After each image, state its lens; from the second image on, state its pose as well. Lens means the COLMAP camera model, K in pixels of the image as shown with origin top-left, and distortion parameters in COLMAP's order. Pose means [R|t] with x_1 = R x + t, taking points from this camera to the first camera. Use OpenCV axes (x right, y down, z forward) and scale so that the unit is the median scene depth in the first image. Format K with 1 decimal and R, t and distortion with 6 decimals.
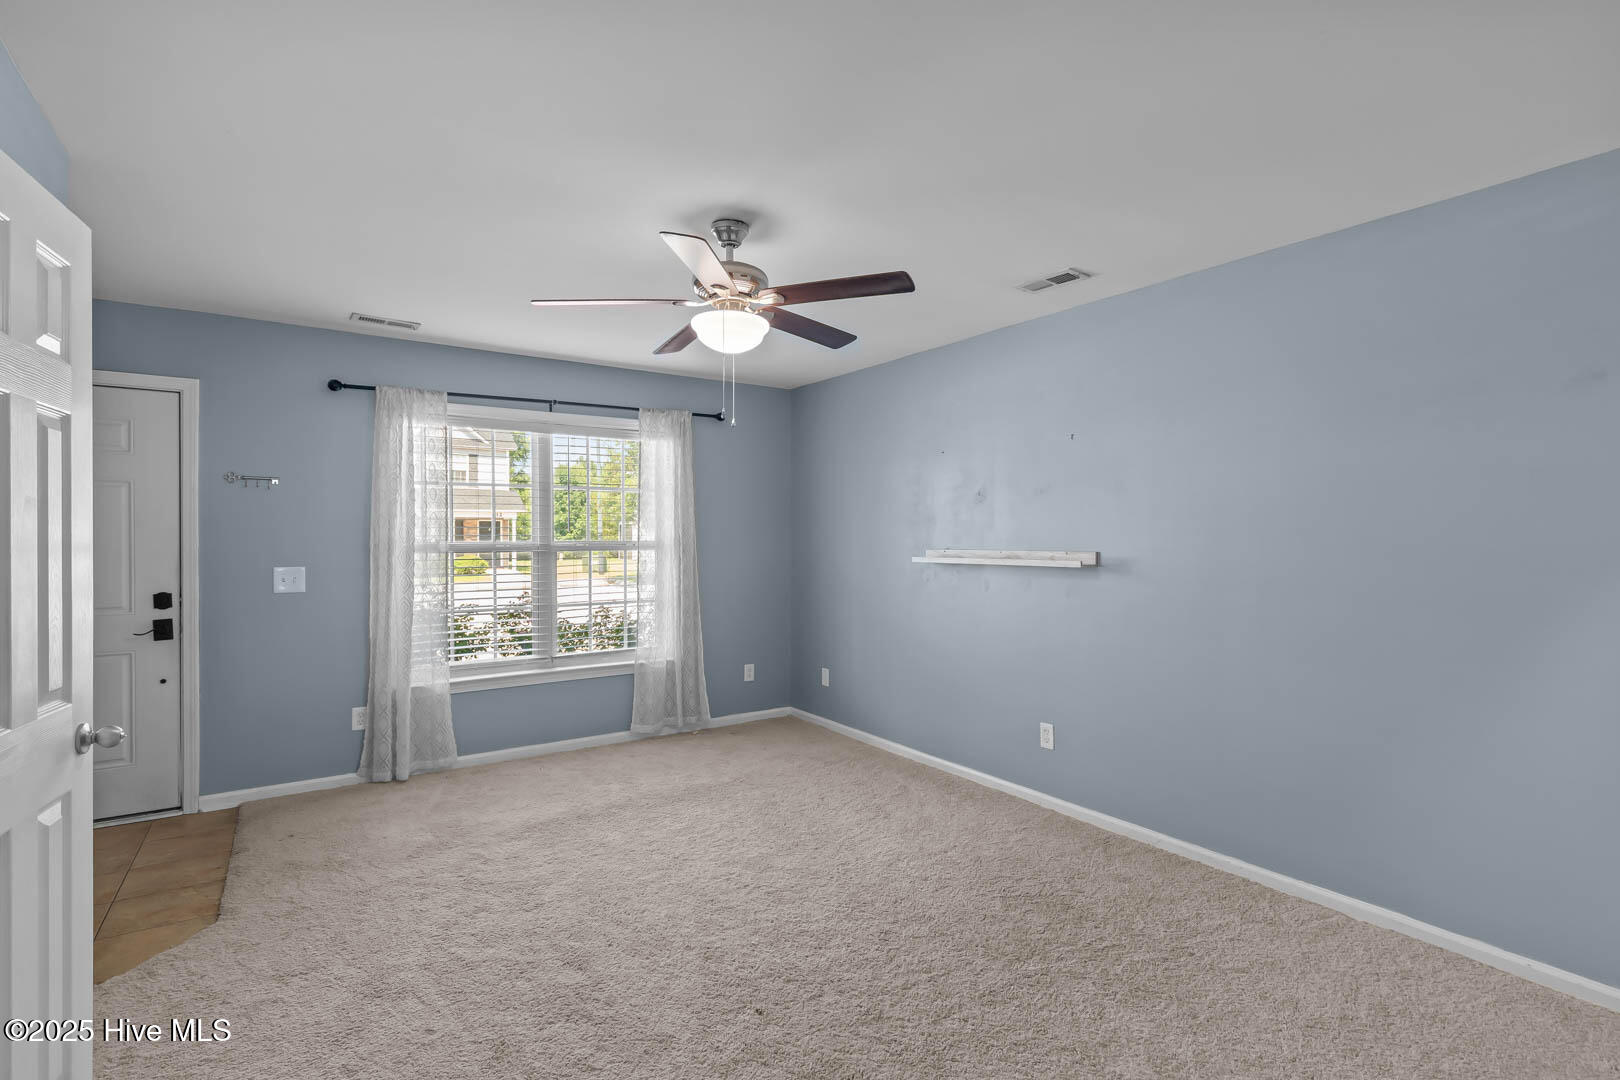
lens RADIAL K [[752.5, 0, 810.0], [0, 752.5, 540.0], [0, 0, 1]] dist [0.002333, 0.000067]
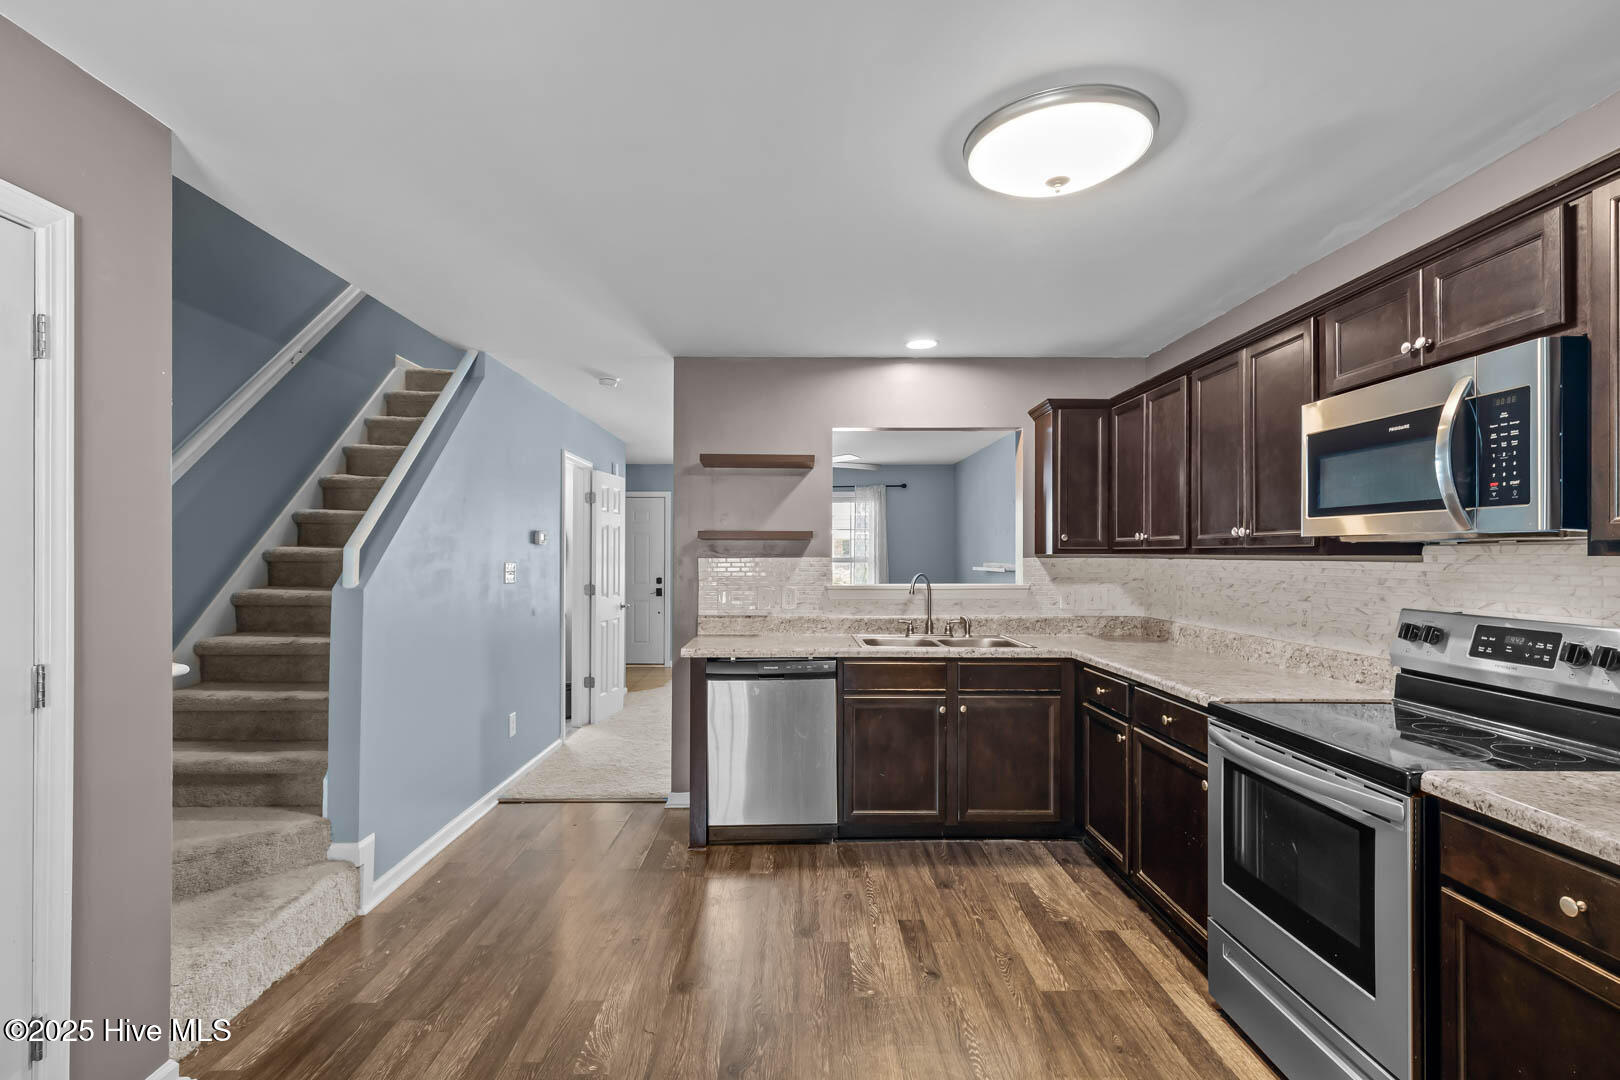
lens RADIAL K [[759.6, 0, 812.7], [0, 759.6, 554.6], [0, 0, 1]] dist [-0.000483, -0.000016]
pose [[0.833827, 0.000894, -0.552025, 0.854624], [-0.001677, 0.999998, -0.000915, -0.004413], [0.552023, 0.001689, 0.833827, -0.733715]]
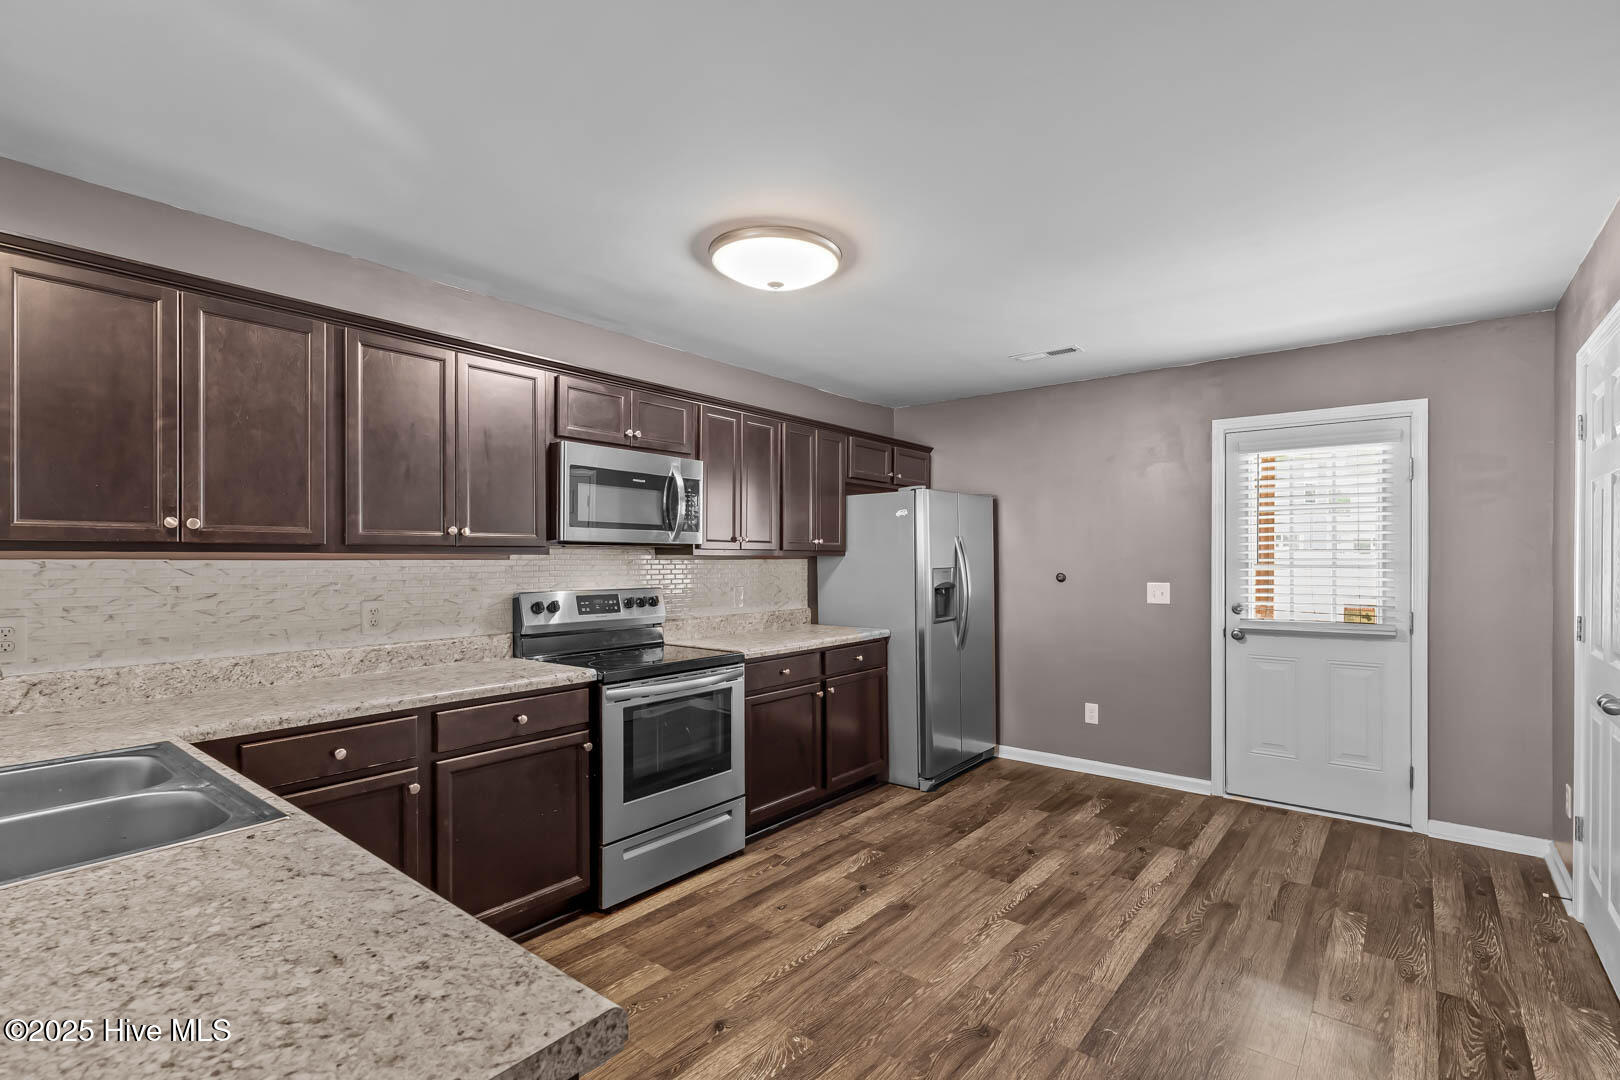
lens RADIAL K [[759.6, 0, 812.7], [0, 759.6, 554.6], [0, 0, 1]] dist [-0.000483, -0.000016]
pose [[-0.283200, 0.001483, 0.959060, -2.056125], [0.000772, 0.999999, -0.001318, -0.002392], [-0.959061, 0.000367, -0.283201, 1.652590]]
